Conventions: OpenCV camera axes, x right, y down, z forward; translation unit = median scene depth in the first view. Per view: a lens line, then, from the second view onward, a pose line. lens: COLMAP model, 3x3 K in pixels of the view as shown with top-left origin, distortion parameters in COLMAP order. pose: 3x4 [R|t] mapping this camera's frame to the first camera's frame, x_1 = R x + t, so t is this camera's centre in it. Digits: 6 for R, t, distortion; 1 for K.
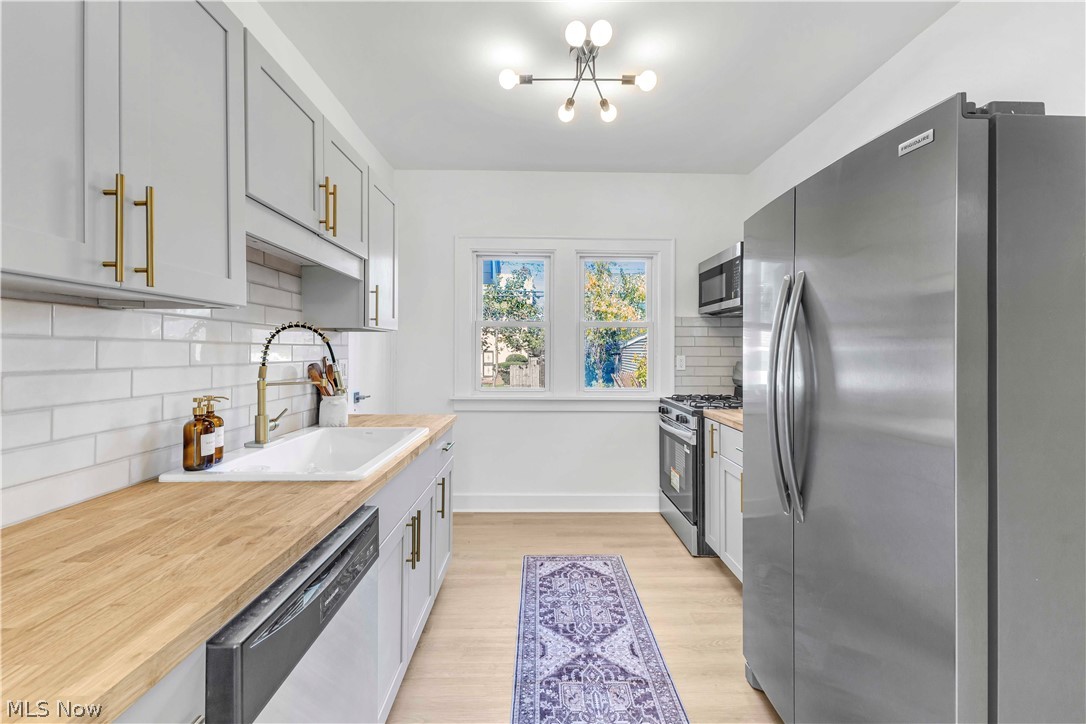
lens RADIAL K [[468.6, 0, 541.4], [0, 468.6, 352.7], [0, 0, 1]] dist [0.002781, 0.000099]
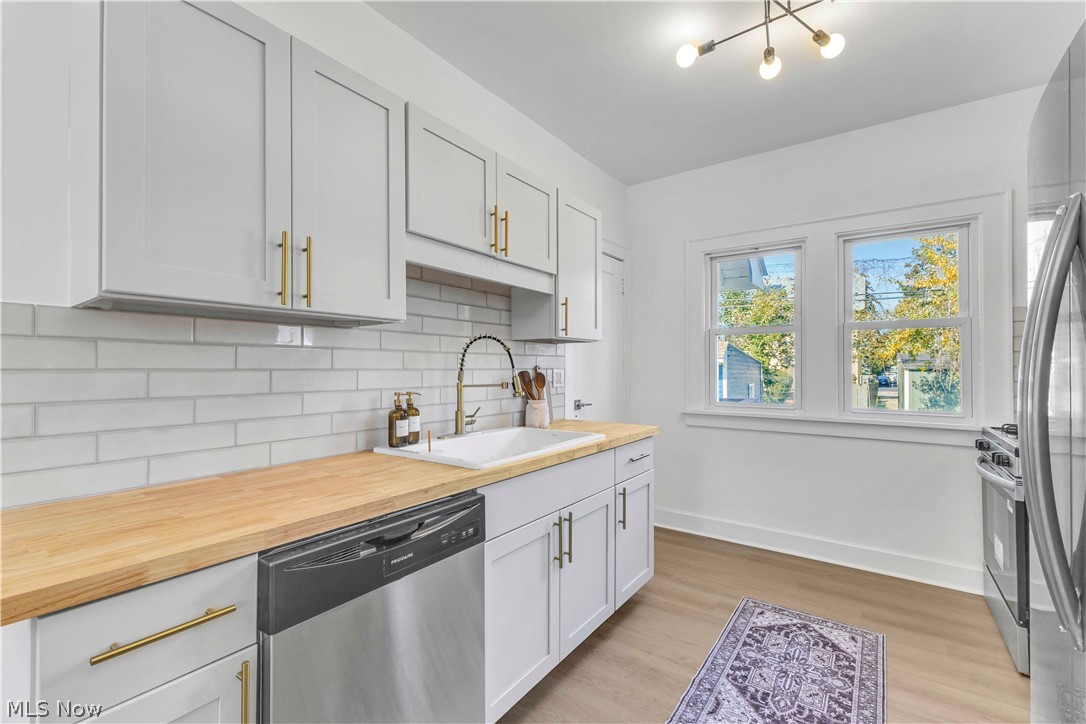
lens RADIAL K [[466.8, 0, 544.8], [0, 466.8, 365.8], [0, 0, 1]] dist [0.009236, -0.000004]
pose [[0.806981, -0.005401, -0.590552, 0.242675], [0.000341, 0.999962, -0.008679, 0.020733], [0.590577, 0.006802, 0.806953, 0.117128]]
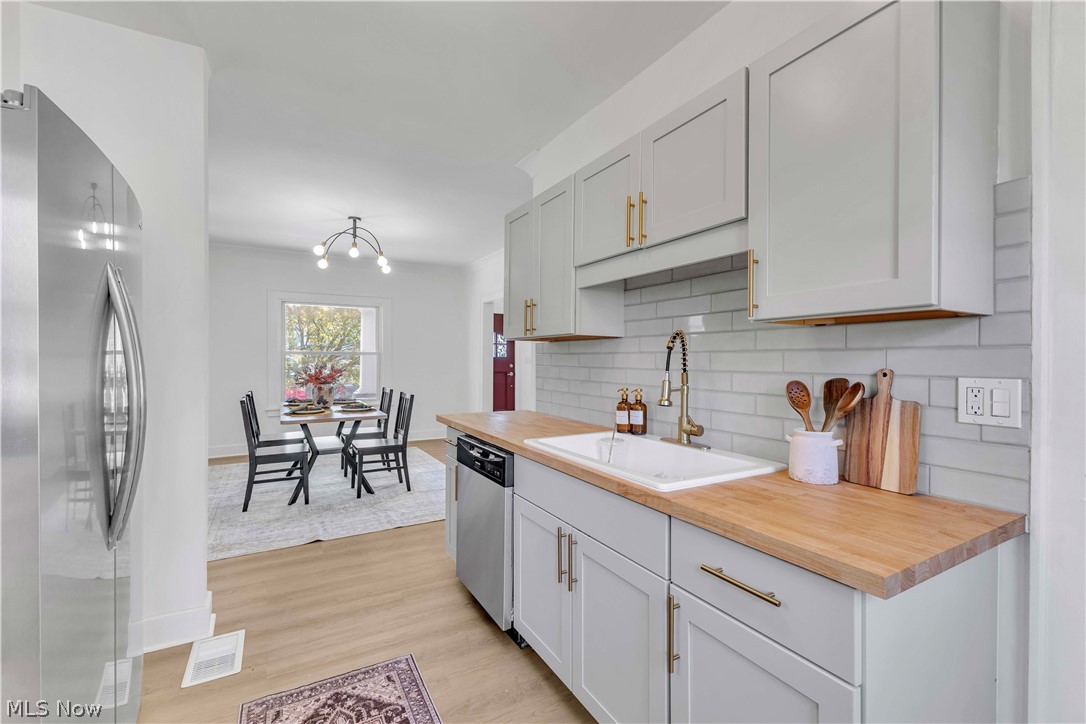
lens RADIAL K [[466.8, 0, 544.8], [0, 466.8, 365.8], [0, 0, 1]] dist [0.009236, -0.000004]
pose [[-0.868198, -0.017966, -0.495893, 0.188264], [-0.023976, 0.999696, 0.005758, 0.012395], [0.495639, 0.016889, -0.868365, 1.435228]]
